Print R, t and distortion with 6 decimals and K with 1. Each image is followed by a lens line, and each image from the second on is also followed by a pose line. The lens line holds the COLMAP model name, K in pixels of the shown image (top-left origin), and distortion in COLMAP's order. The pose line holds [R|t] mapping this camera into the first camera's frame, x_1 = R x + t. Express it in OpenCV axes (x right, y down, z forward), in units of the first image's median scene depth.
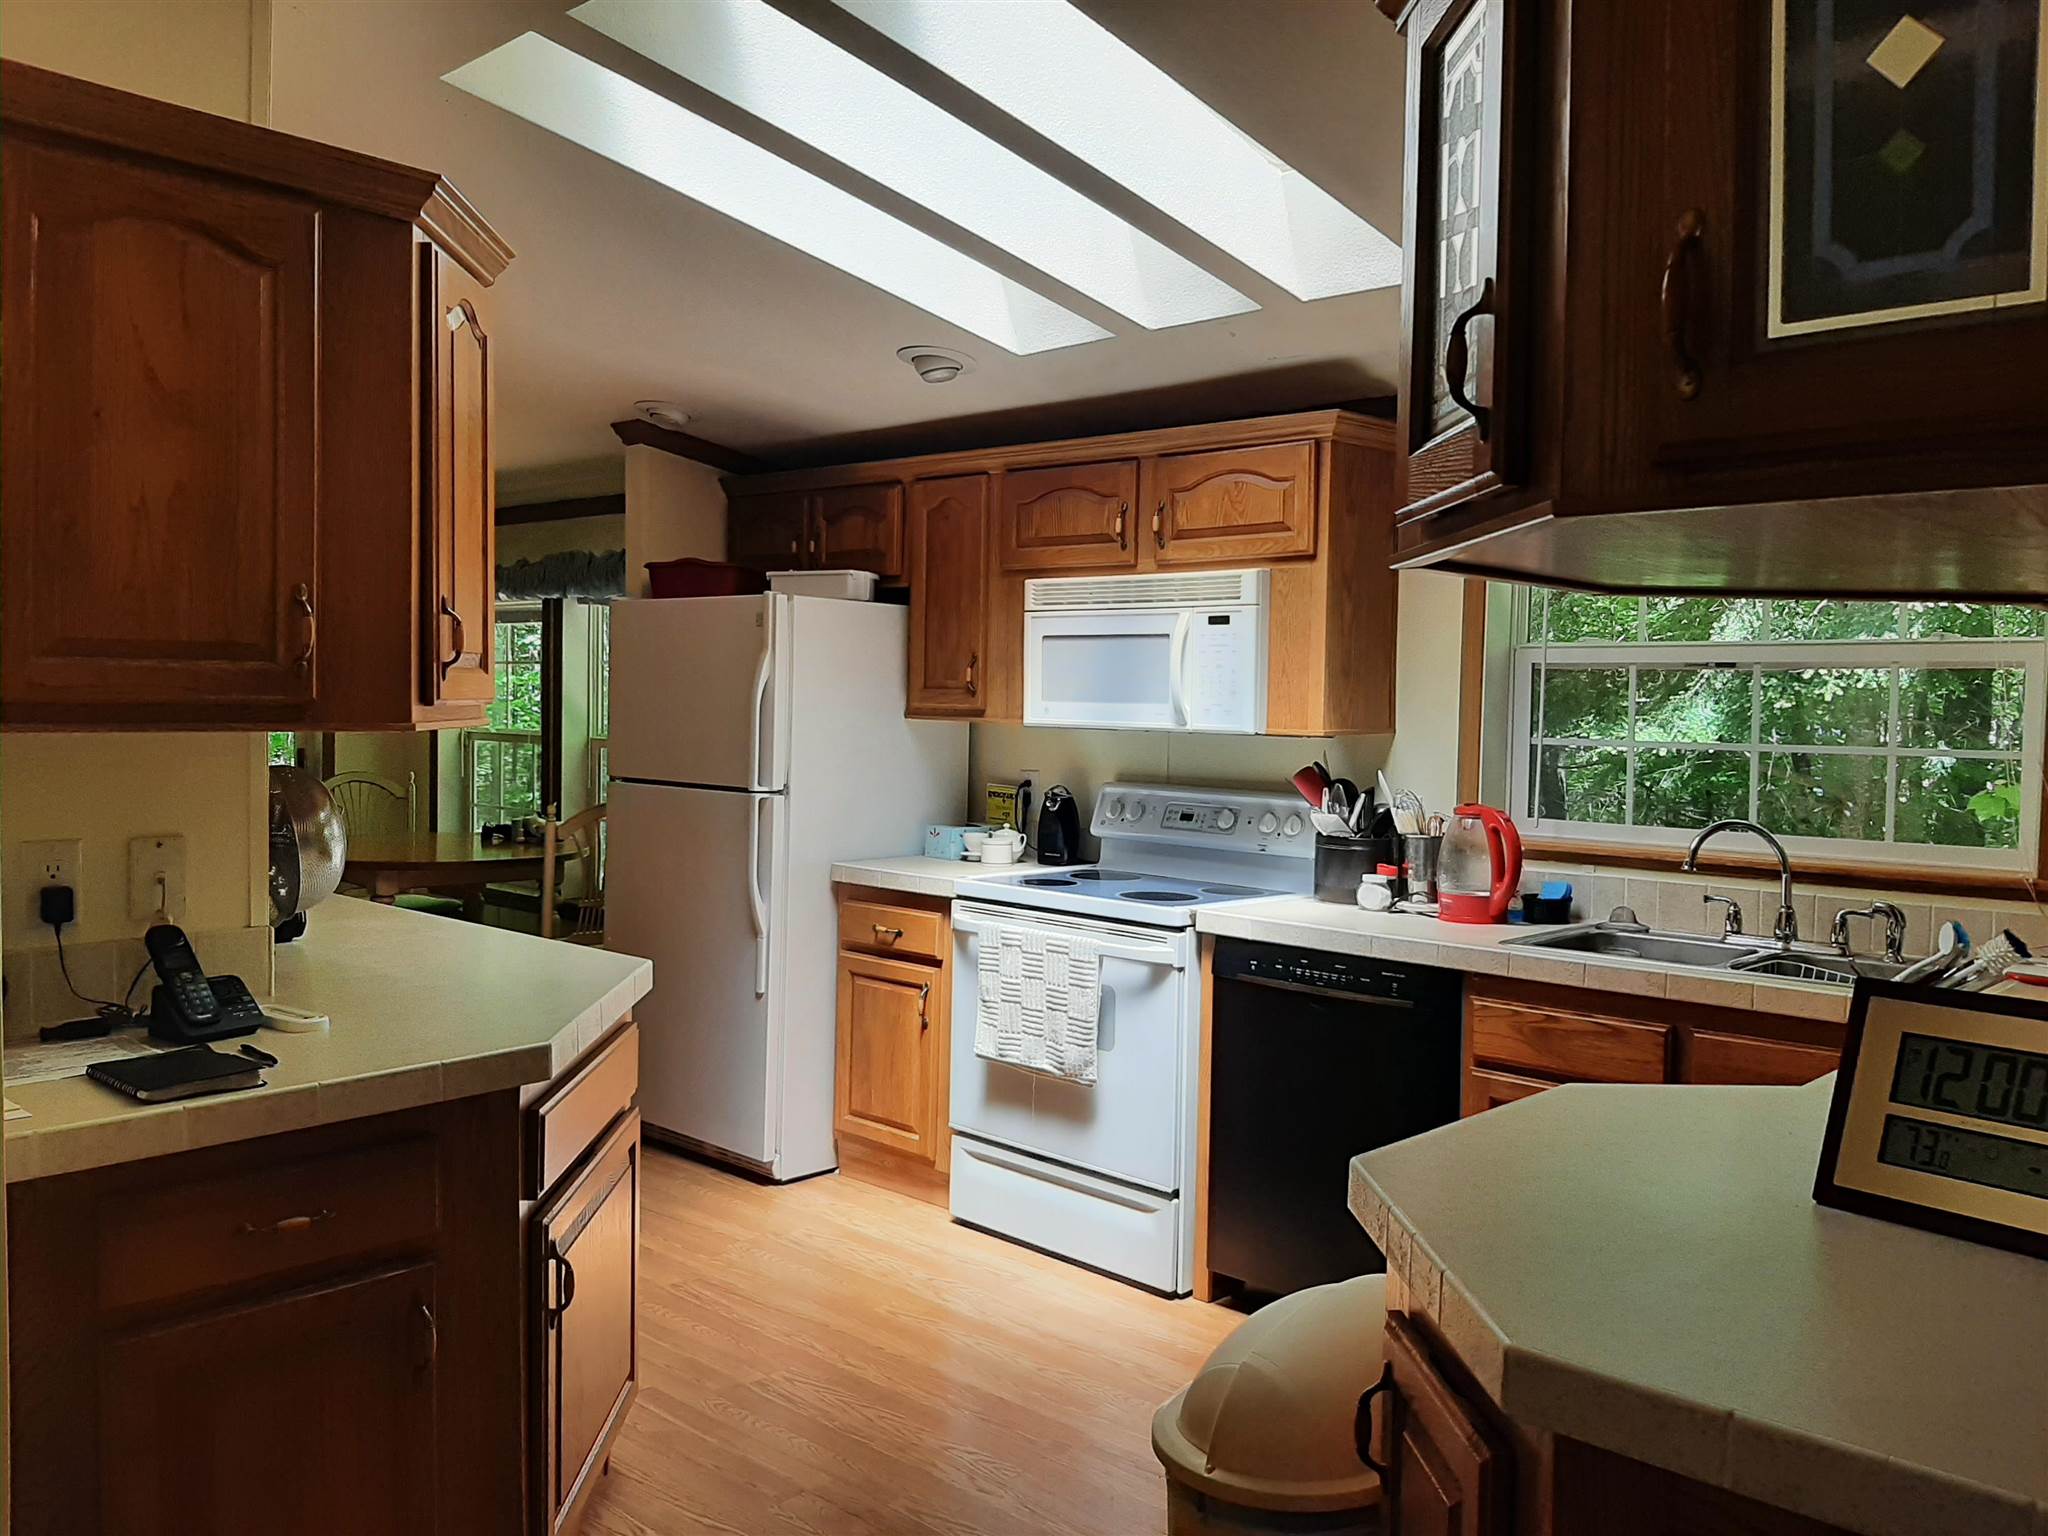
lens RADIAL K [[1586.7, 0, 1018.0], [0, 1586.7, 763.7], [0, 0, 1]] dist [0.081357, -0.157189]
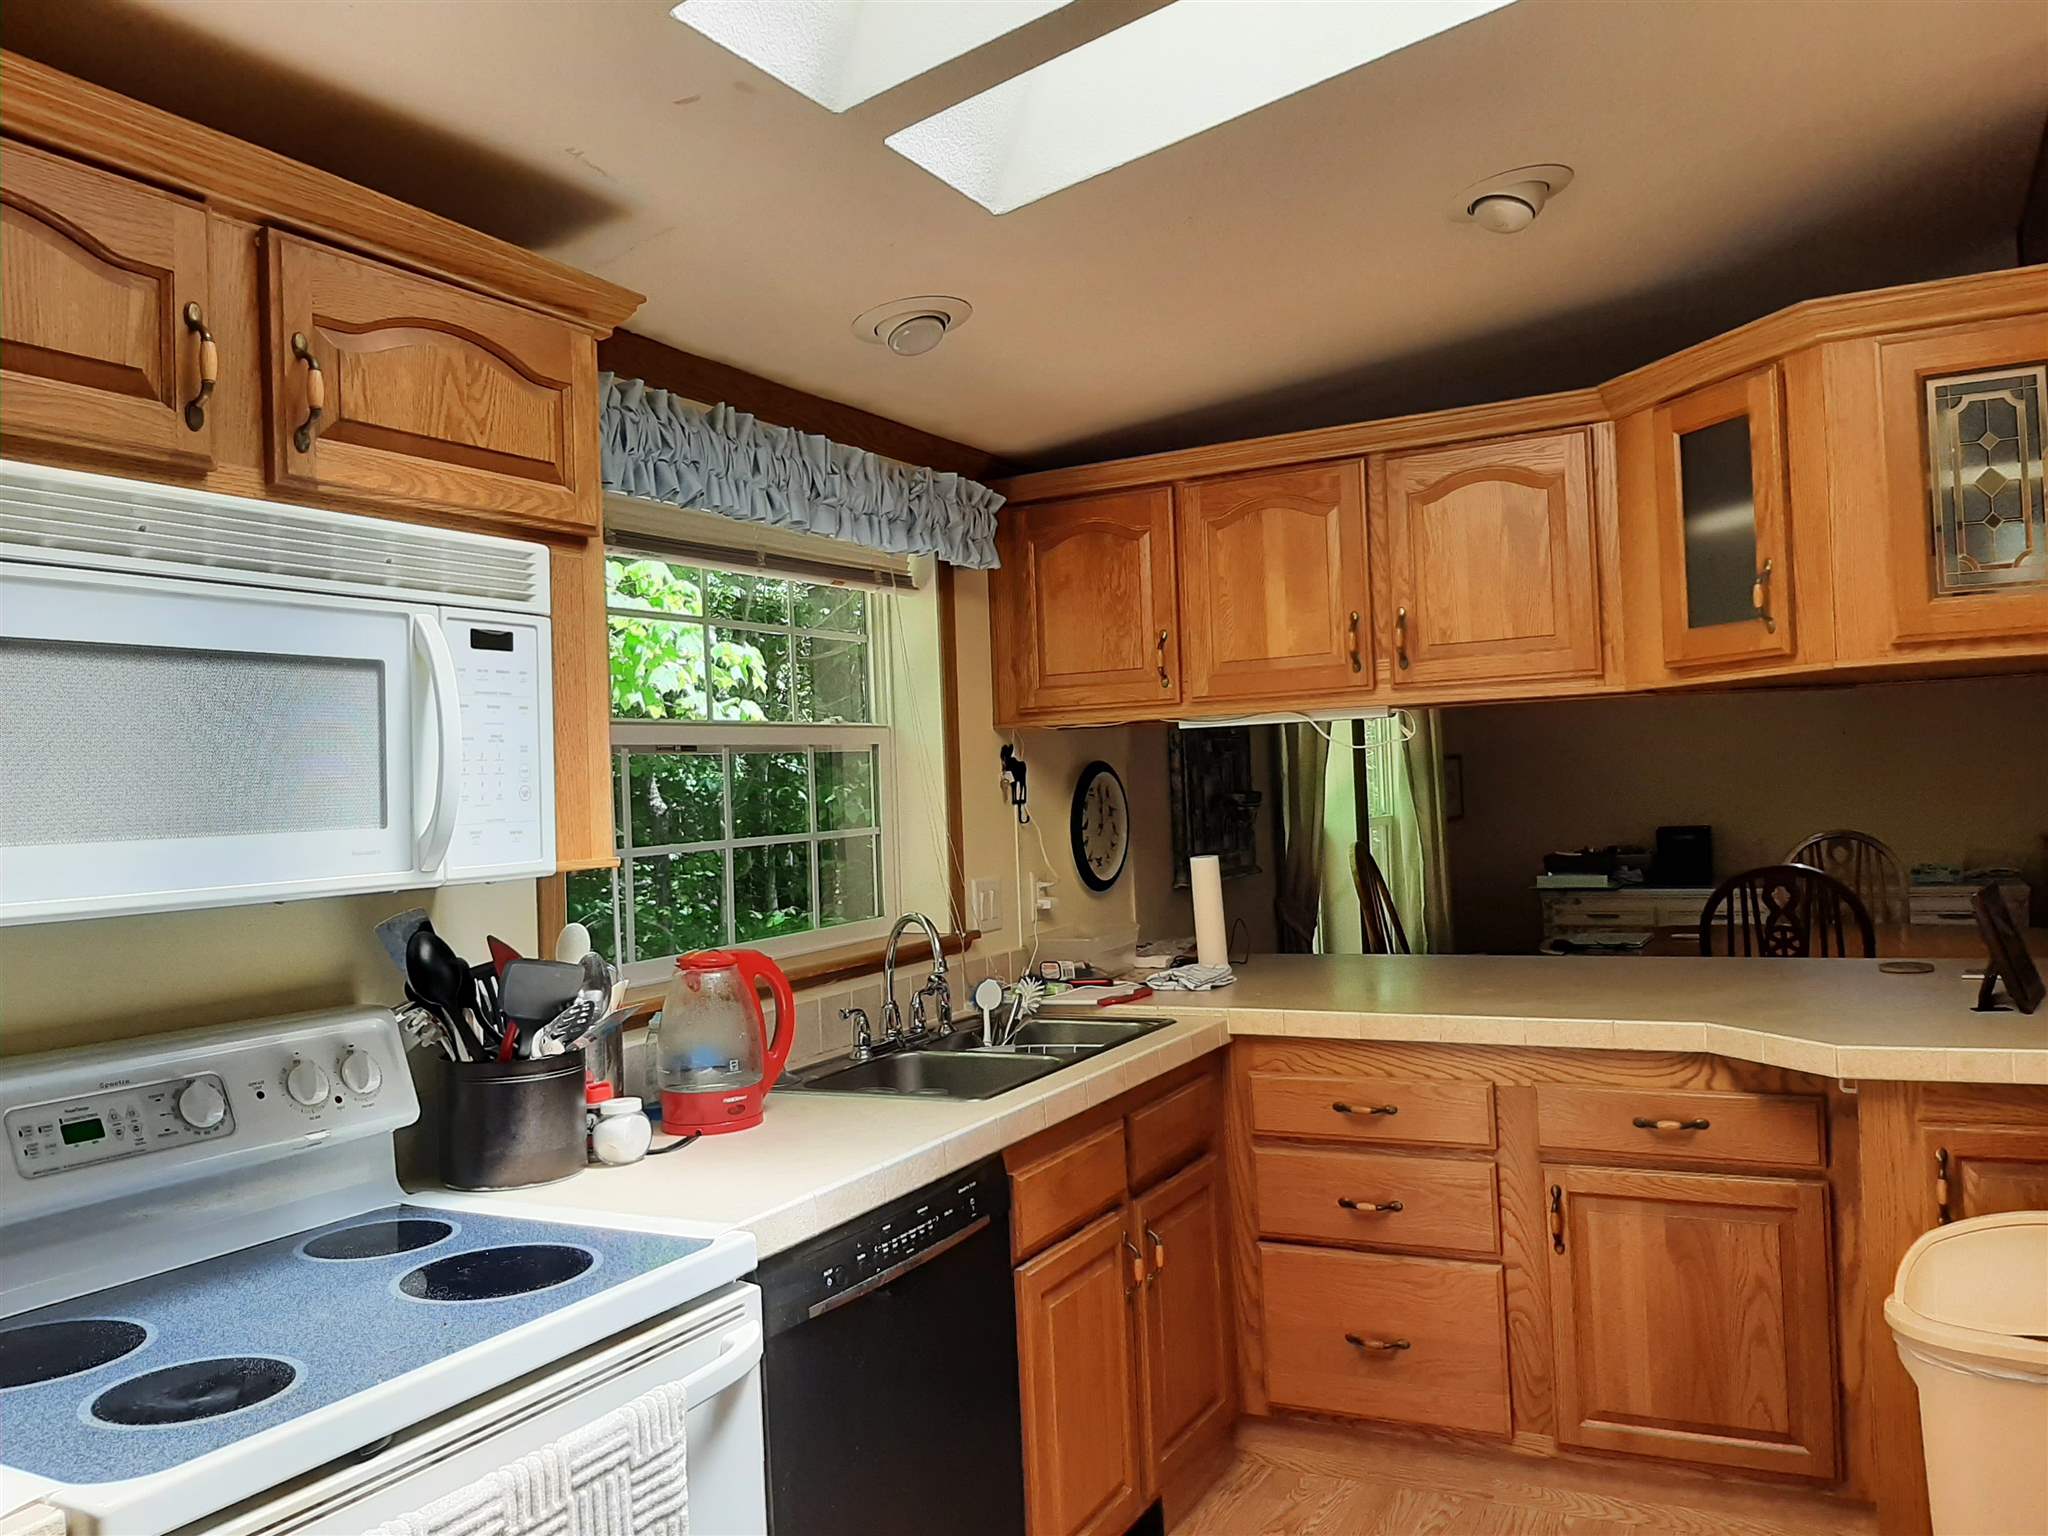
lens RADIAL K [[1586.7, 0, 1018.0], [0, 1586.7, 763.7], [0, 0, 1]] dist [0.081357, -0.157189]
pose [[-0.253860, 0.006436, 0.967220, -0.378998], [0.080920, 0.996614, 0.014607, -0.049613], [-0.963850, 0.081975, -0.253521, 0.998688]]
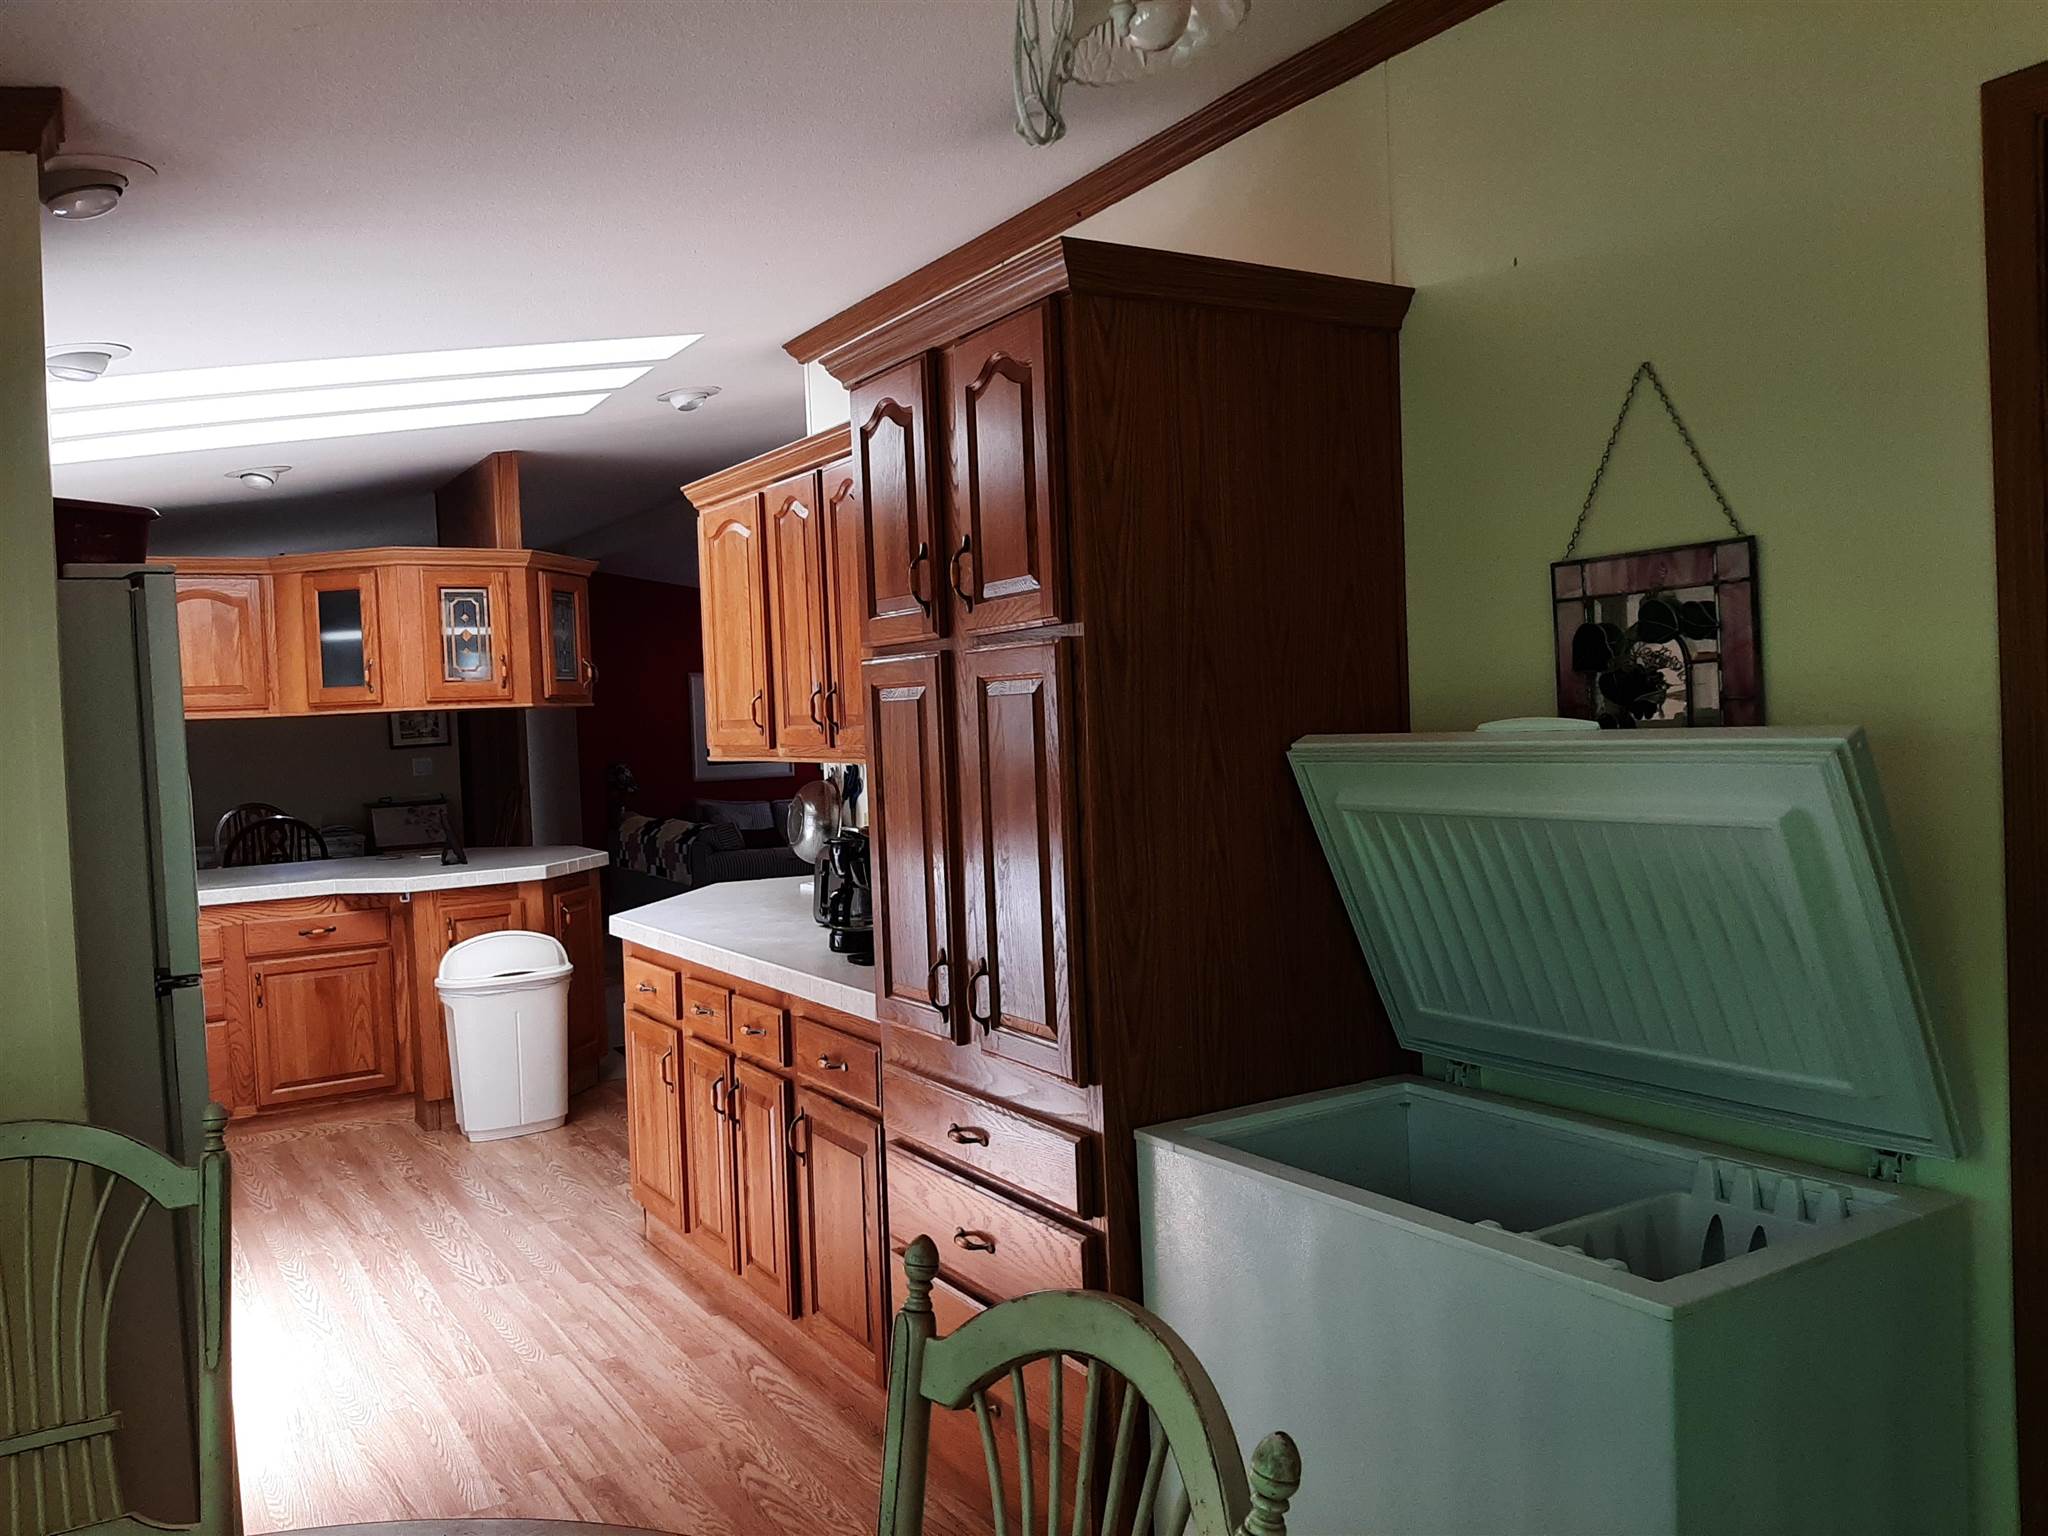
lens RADIAL K [[1583.0, 0, 1025.6], [0, 1583.0, 759.6], [0, 0, 1]] dist [0.113003, -0.309260]
pose [[-0.963652, 0.013126, 0.266837, -0.780406], [0.034874, 0.996427, 0.076929, -0.100787], [-0.264874, 0.083438, -0.960666, 1.785091]]
